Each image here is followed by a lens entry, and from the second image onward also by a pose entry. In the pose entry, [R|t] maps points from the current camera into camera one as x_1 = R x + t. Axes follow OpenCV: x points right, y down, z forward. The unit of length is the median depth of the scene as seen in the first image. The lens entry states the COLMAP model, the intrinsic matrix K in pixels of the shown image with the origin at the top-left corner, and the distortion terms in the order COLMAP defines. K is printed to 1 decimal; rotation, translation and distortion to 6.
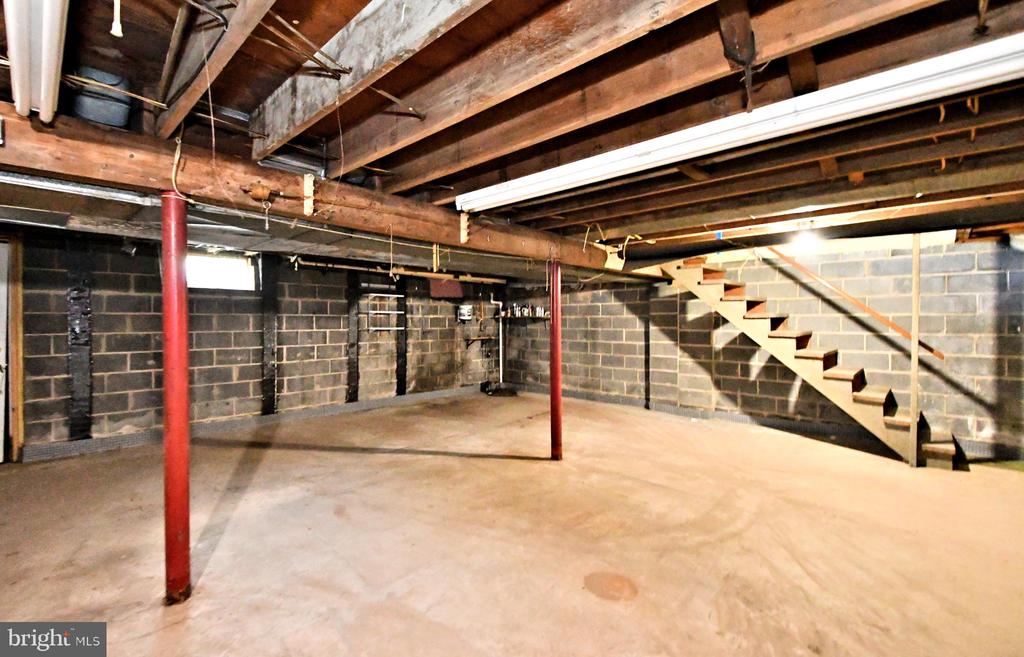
lens RADIAL K [[446.1, 0, 458.1], [0, 446.1, 323.9], [0, 0, 1]] dist [0.019020, -0.001247]
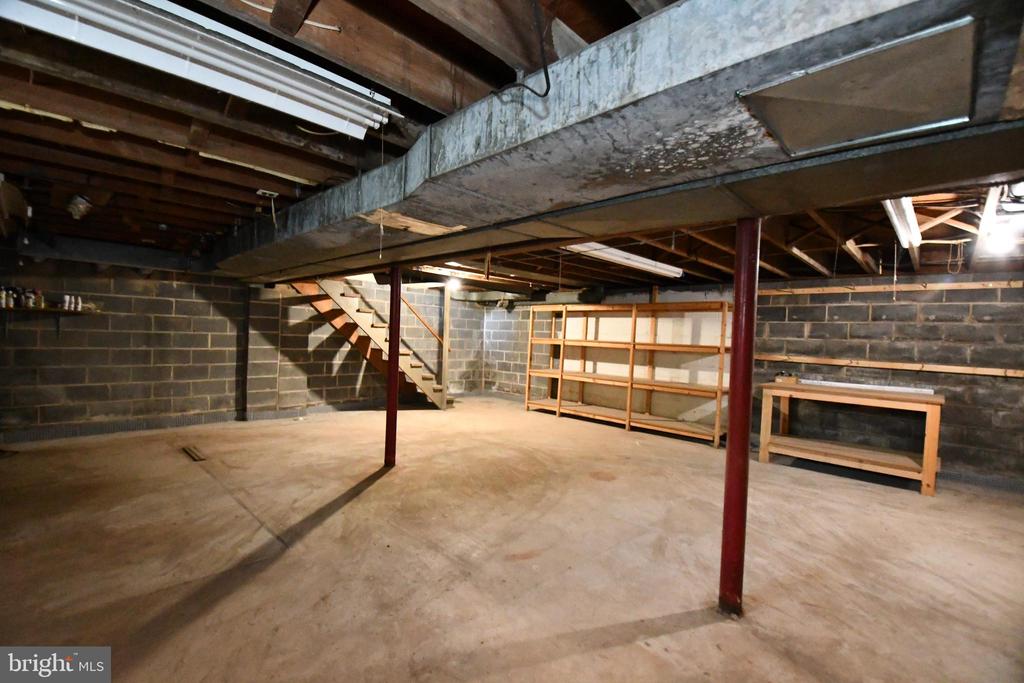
lens RADIAL K [[451.4, 0, 508.6], [0, 451.4, 340.5], [0, 0, 1]] dist [0.009911, -0.000256]
pose [[-0.026427, -0.013737, 0.999556, -0.746217], [-0.028093, 0.999521, 0.012994, -0.000544], [-0.999256, -0.027737, -0.026800, 0.710008]]
